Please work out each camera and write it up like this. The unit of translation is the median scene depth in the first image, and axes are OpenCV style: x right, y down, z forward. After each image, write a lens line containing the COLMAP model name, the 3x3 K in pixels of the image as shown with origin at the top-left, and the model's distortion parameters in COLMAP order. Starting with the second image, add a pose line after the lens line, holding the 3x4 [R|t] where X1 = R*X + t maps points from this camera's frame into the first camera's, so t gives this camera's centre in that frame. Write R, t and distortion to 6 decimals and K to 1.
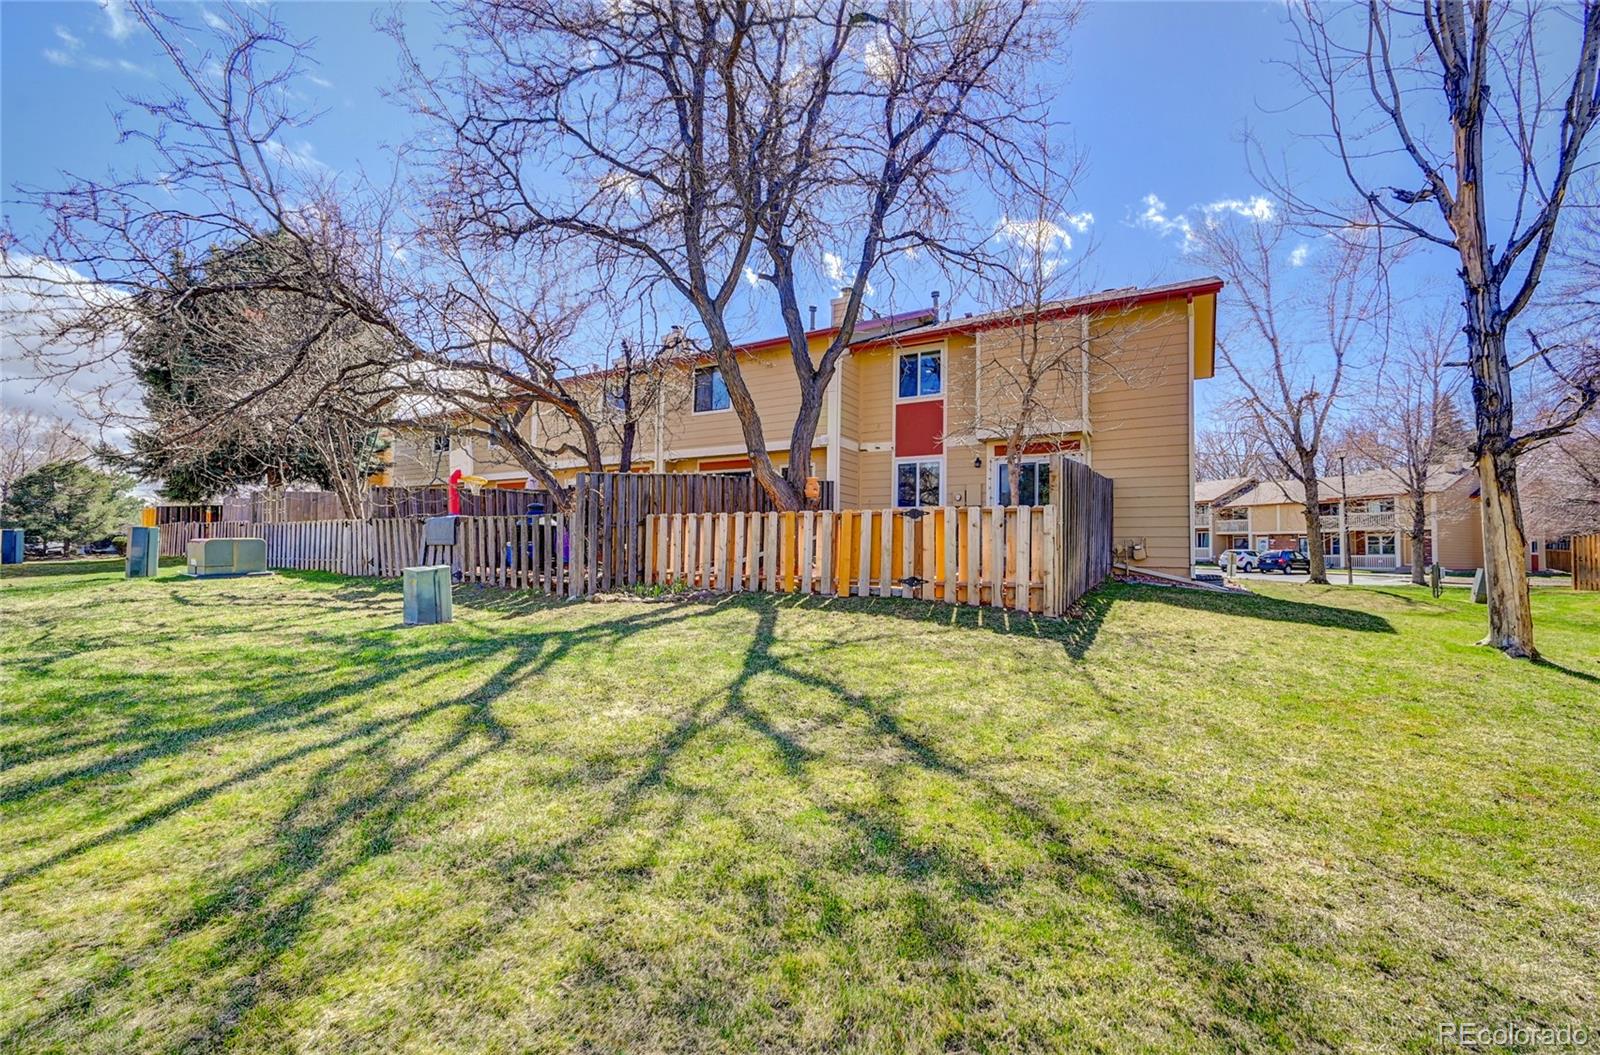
lens RADIAL K [[631.9, 0, 800.6], [0, 631.9, 559.3], [0, 0, 1]] dist [-0.000703, -0.000219]
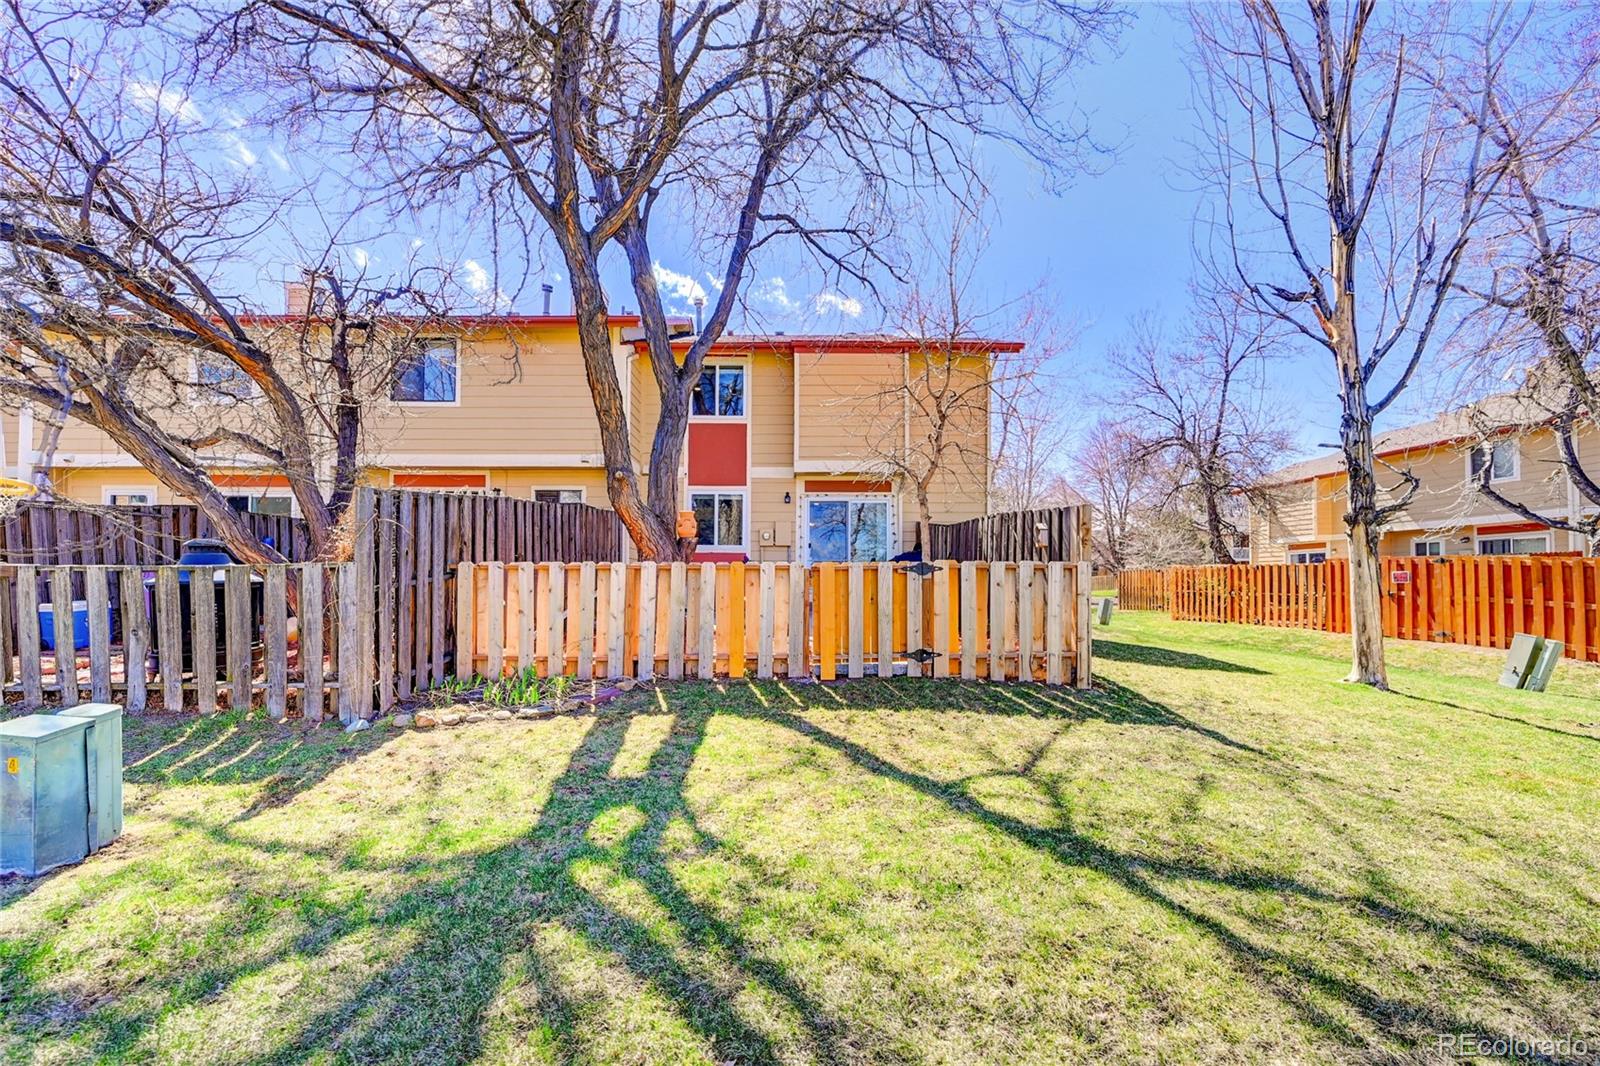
lens RADIAL K [[647.6, 0, 798.4], [0, 647.6, 591.4], [0, 0, 1]] dist [0.000589, -0.000021]
pose [[0.856642, -0.021202, 0.515476, -0.353666], [0.018656, 0.999775, 0.010117, -0.053002], [-0.515574, 0.000950, 0.856844, 0.375406]]
